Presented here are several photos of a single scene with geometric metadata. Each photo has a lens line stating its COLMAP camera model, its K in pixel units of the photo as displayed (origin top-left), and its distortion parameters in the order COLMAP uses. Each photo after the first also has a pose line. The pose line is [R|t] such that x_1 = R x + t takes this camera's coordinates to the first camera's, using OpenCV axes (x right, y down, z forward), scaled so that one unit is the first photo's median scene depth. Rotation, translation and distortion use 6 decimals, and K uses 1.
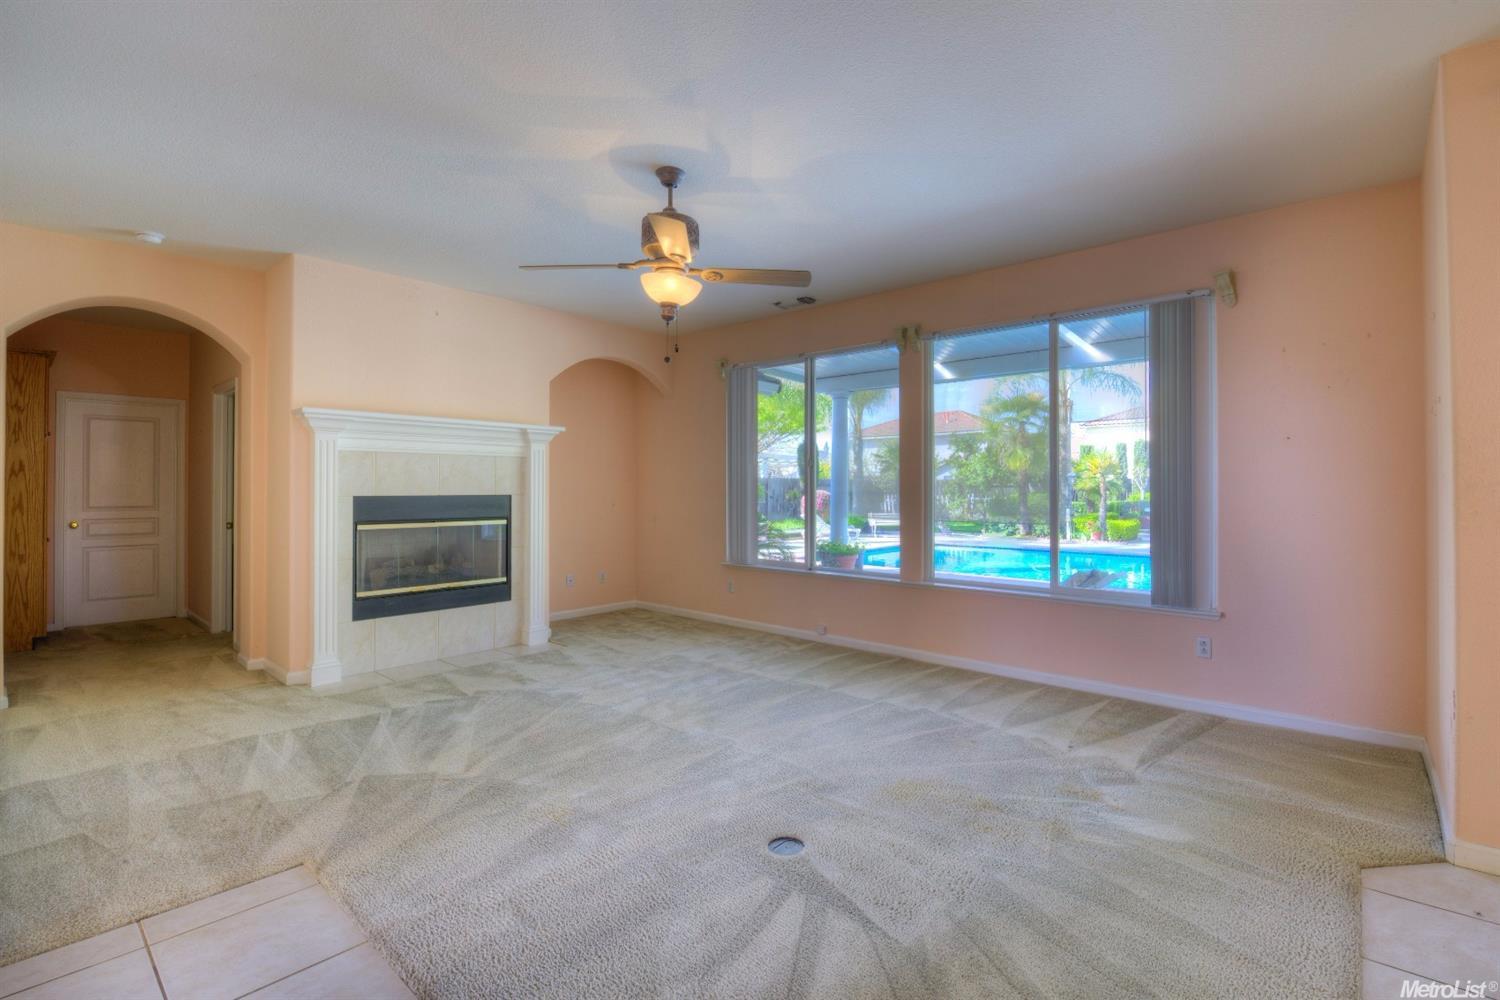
lens RADIAL K [[661.5, 0, 763.8], [0, 661.5, 484.2], [0, 0, 1]] dist [-0.016365, -0.001183]
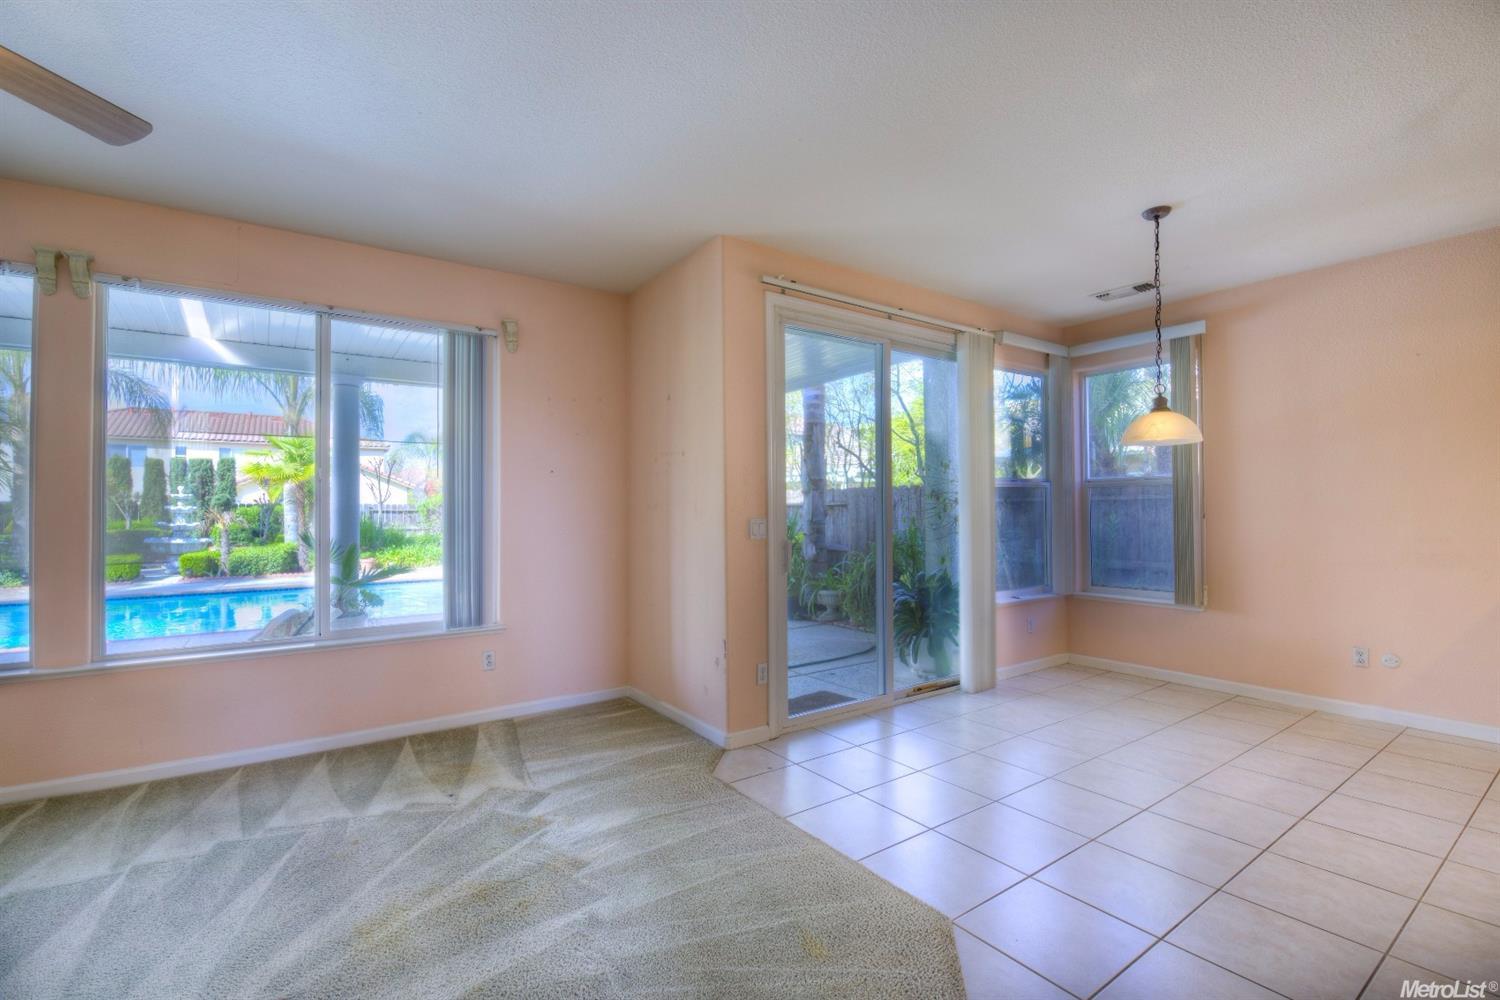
lens RADIAL K [[661.5, 0, 749.5], [0, 661.5, 509.8], [0, 0, 1]] dist [-0.016365, -0.001183]
pose [[0.234083, -0.000431, 0.972216, -0.287995], [-0.000625, 1.000000, 0.000593, -0.001980], [-0.972216, -0.000746, 0.234083, 0.327412]]
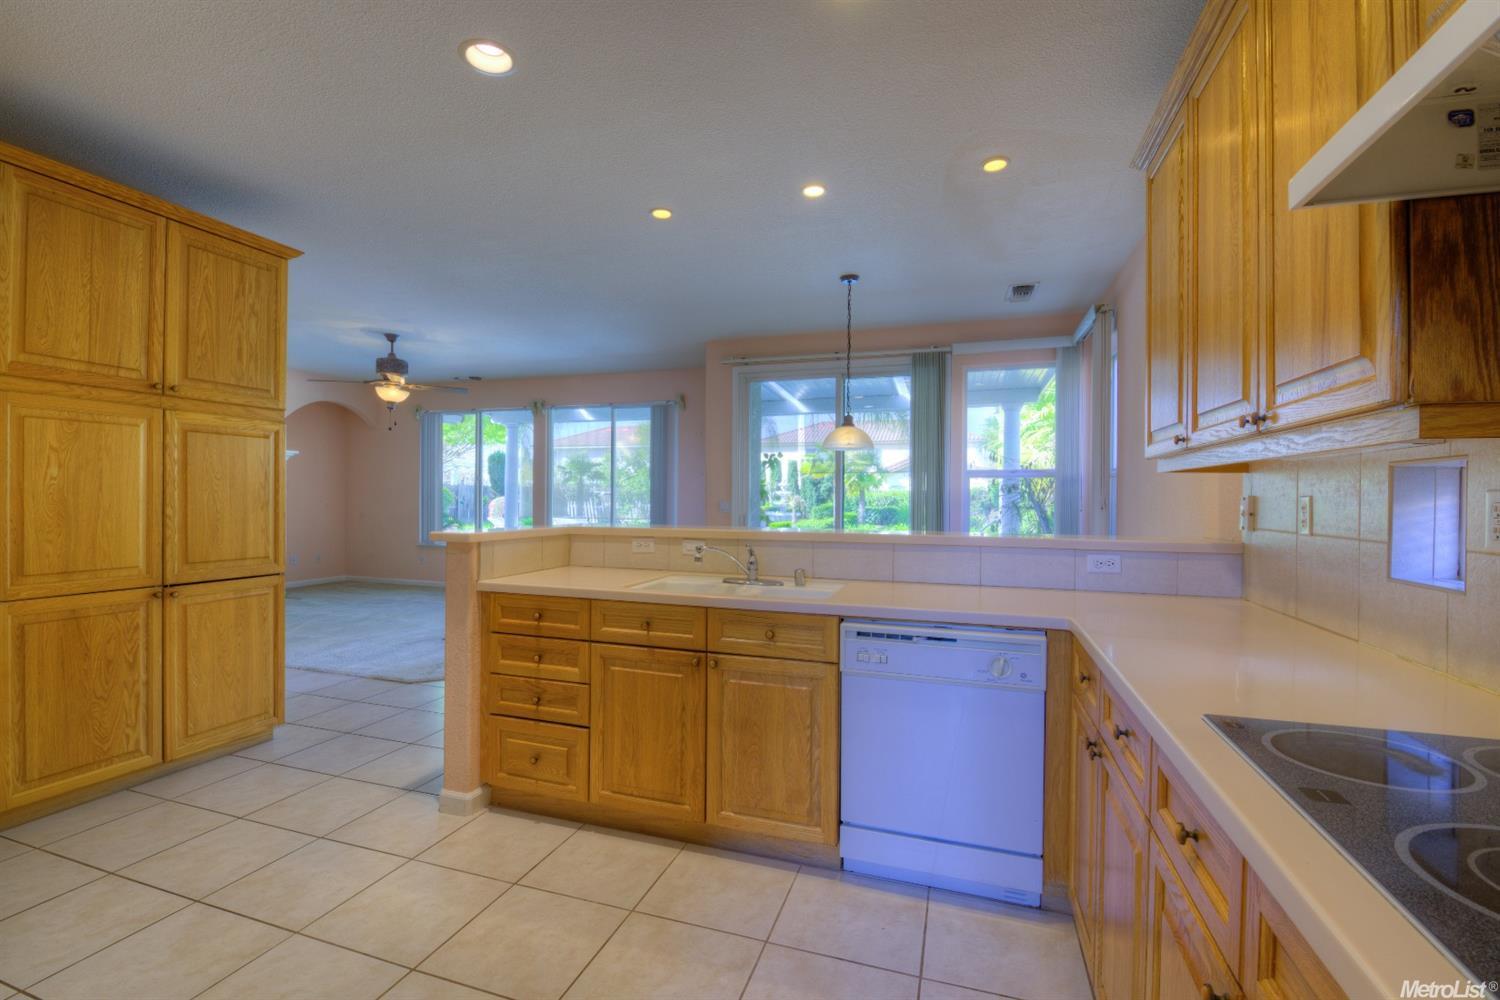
lens RADIAL K [[661.5, 0, 745.0], [0, 661.5, 497.9], [0, 0, 1]] dist [-0.016365, -0.001183]
pose [[0.916747, 0.006369, 0.399417, 0.037786], [-0.009925, 0.999927, 0.006835, -0.004003], [-0.399344, -0.010231, 0.916744, -1.060734]]
